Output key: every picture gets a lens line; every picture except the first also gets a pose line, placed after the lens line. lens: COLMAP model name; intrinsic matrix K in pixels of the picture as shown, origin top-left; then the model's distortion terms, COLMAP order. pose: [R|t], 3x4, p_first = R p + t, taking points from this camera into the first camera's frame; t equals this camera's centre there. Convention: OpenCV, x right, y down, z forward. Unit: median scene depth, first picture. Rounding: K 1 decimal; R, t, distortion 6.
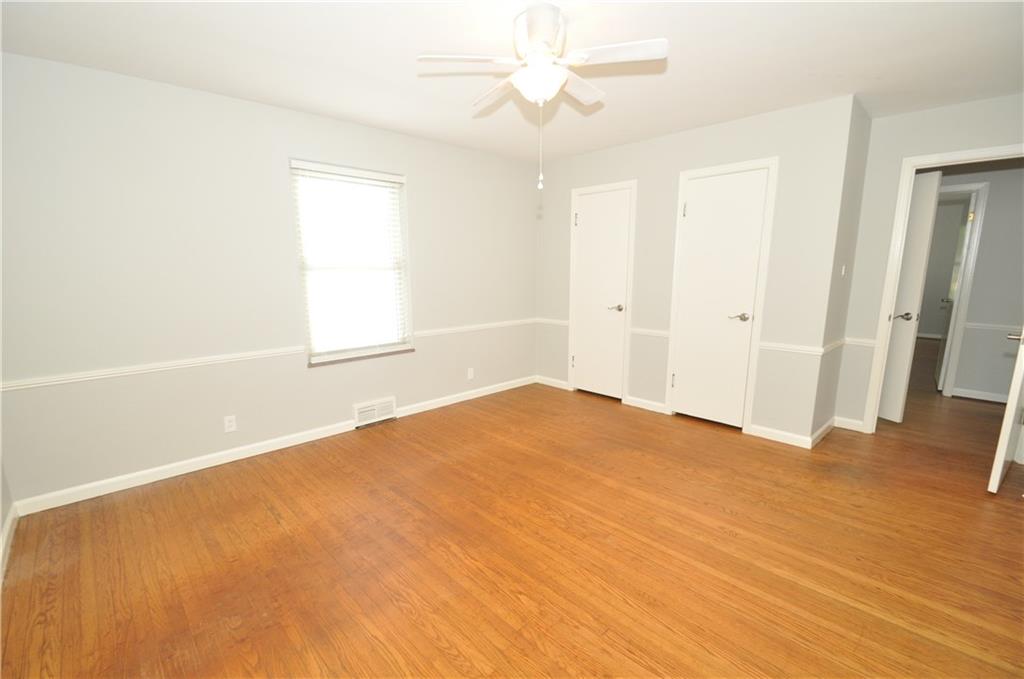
lens RADIAL K [[443.8, 0, 510.8], [0, 443.8, 354.1], [0, 0, 1]] dist [0.002886, -0.010384]
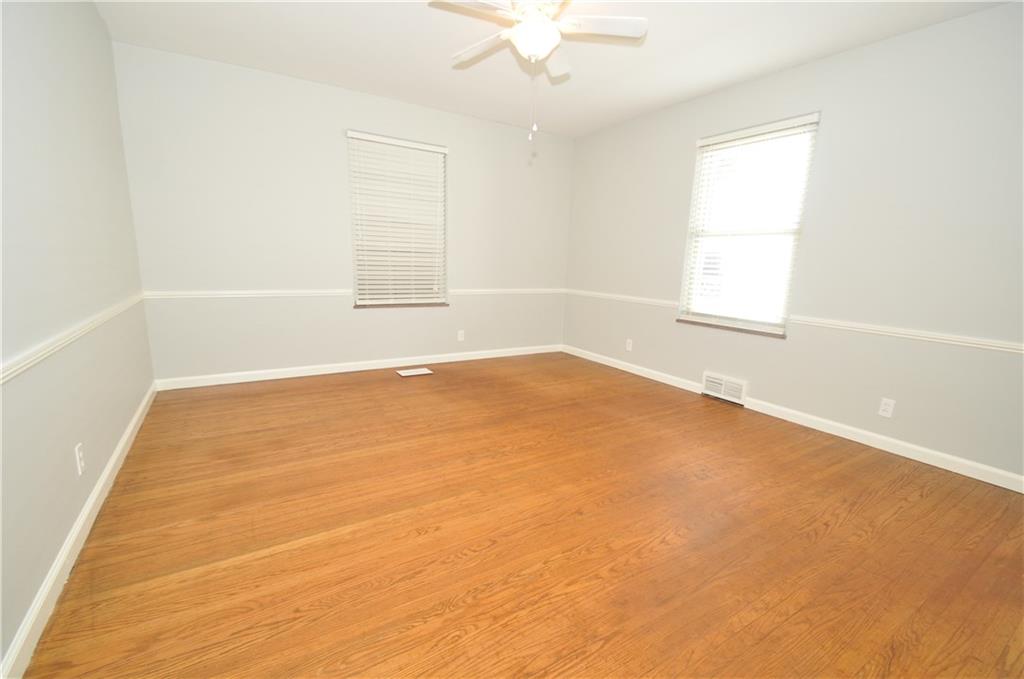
lens RADIAL K [[443.8, 0, 510.8], [0, 443.8, 354.1], [0, 0, 1]] dist [0.002886, -0.010384]
pose [[-0.205393, 0.206187, -0.956714, 0.933868], [-0.216811, 0.943679, 0.249924, -0.104432], [0.954362, 0.258759, -0.149121, 0.952759]]
